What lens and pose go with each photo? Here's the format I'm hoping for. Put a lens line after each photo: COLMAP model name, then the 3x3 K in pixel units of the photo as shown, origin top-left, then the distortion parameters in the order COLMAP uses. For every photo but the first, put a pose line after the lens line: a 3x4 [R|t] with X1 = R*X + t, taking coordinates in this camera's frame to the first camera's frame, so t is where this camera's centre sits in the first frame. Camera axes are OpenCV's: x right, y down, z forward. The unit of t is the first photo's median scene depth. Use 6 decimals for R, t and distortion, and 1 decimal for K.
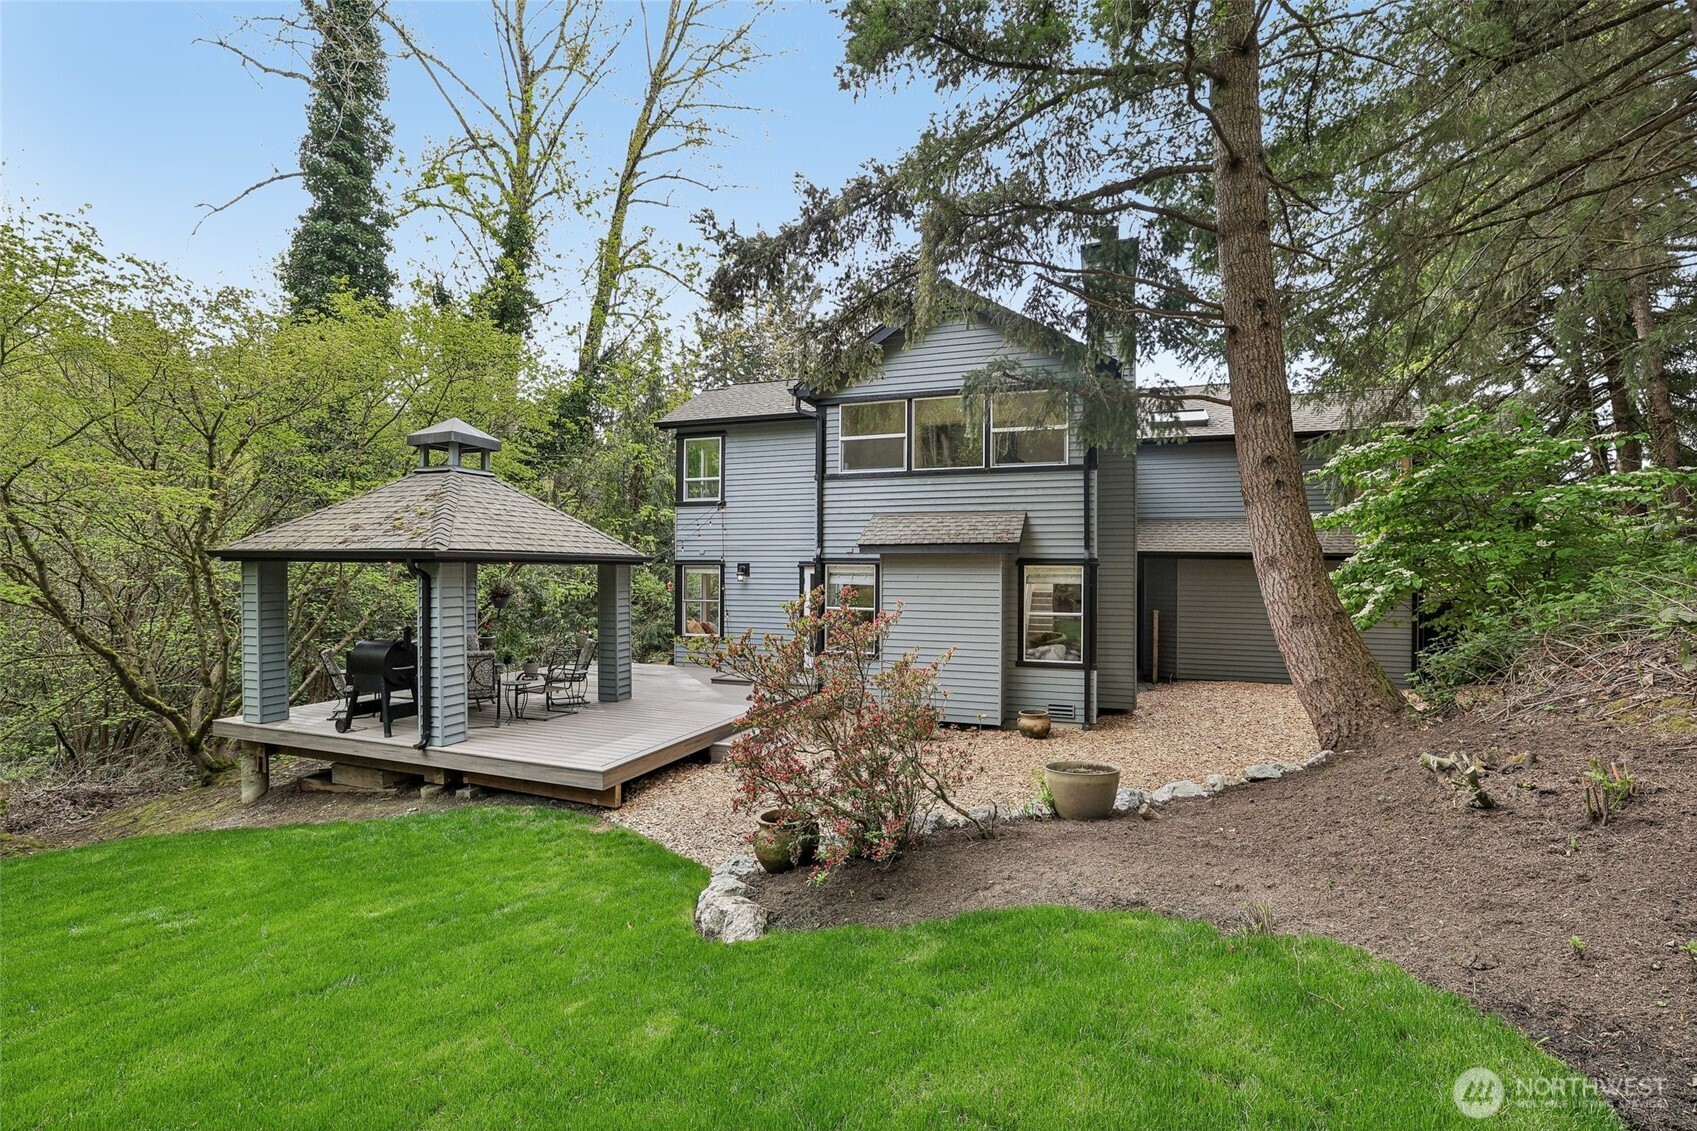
lens RADIAL K [[721.5, 0, 848.6], [0, 721.5, 567.7], [0, 0, 1]] dist [-0.024782, 0.002545]
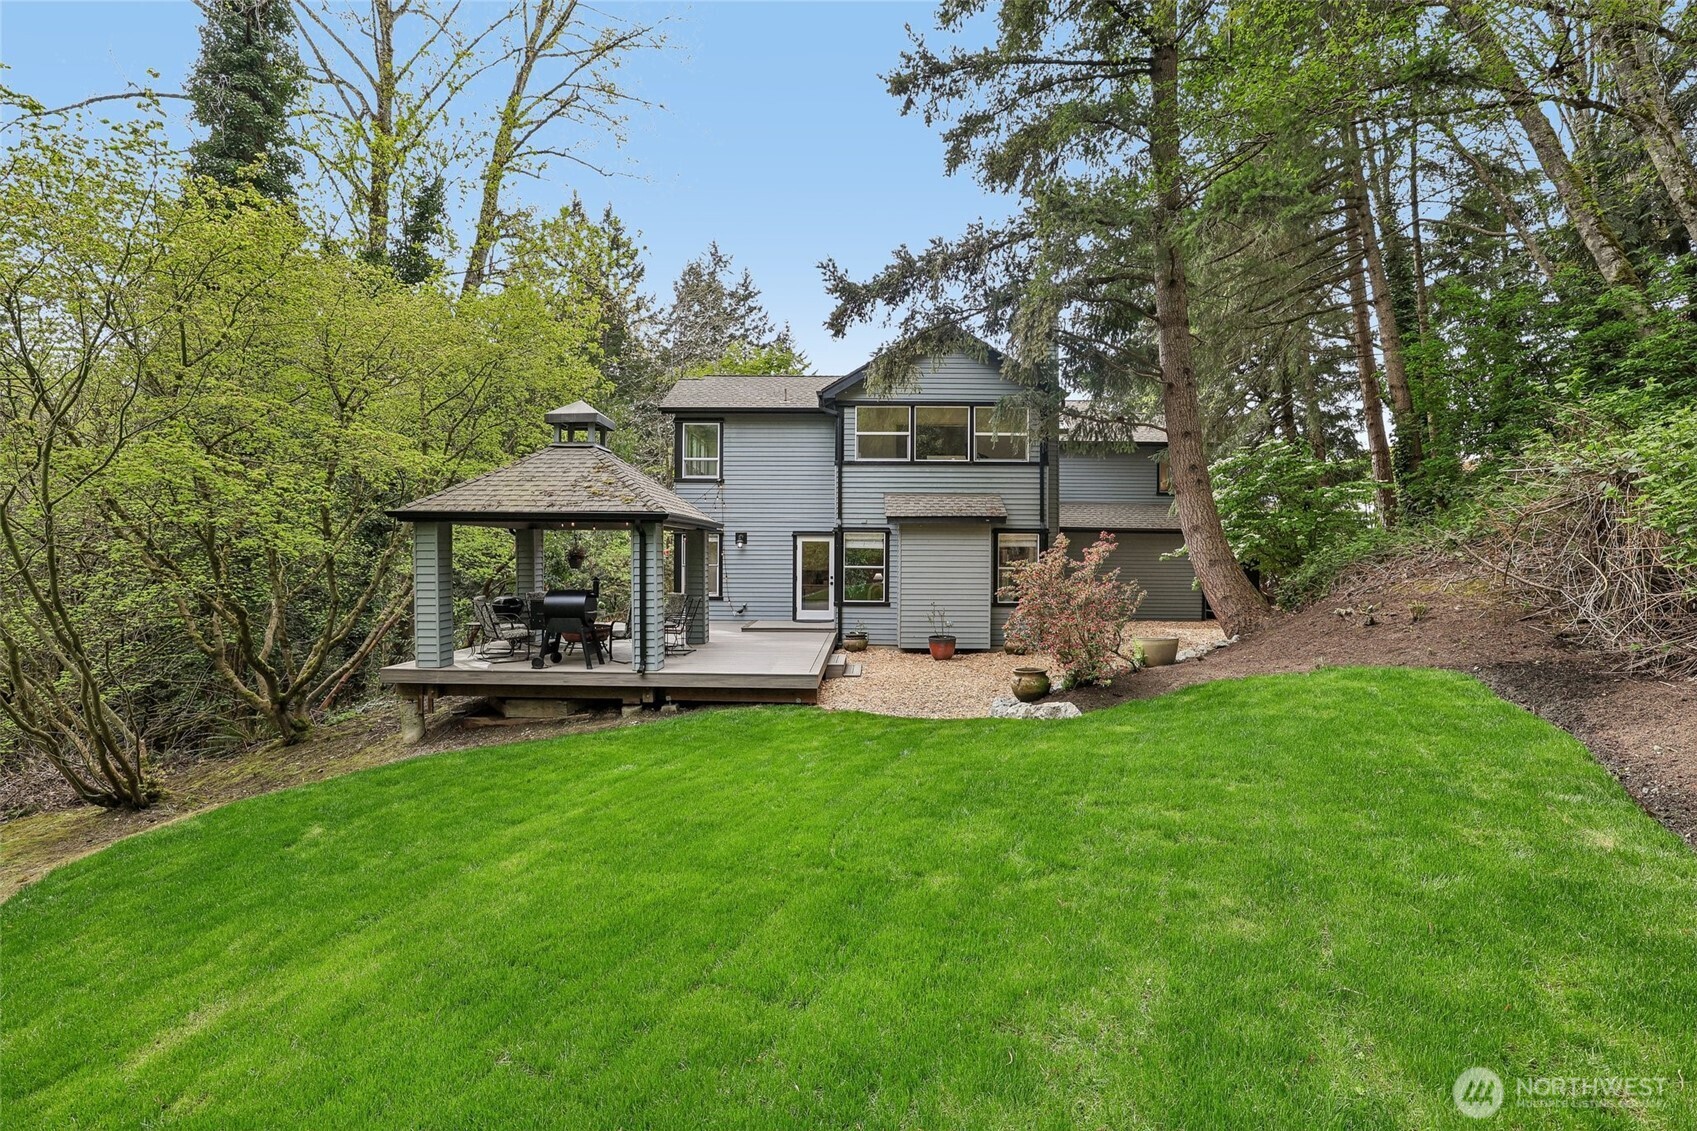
lens RADIAL K [[721.5, 0, 847.1], [0, 721.5, 558.7], [0, 0, 1]] dist [-0.024782, 0.002545]
pose [[0.948108, -0.003871, 0.317925, -0.455558], [-0.000462, 0.999908, 0.013552, 0.025801], [-0.317948, -0.012996, 0.948019, -0.210188]]
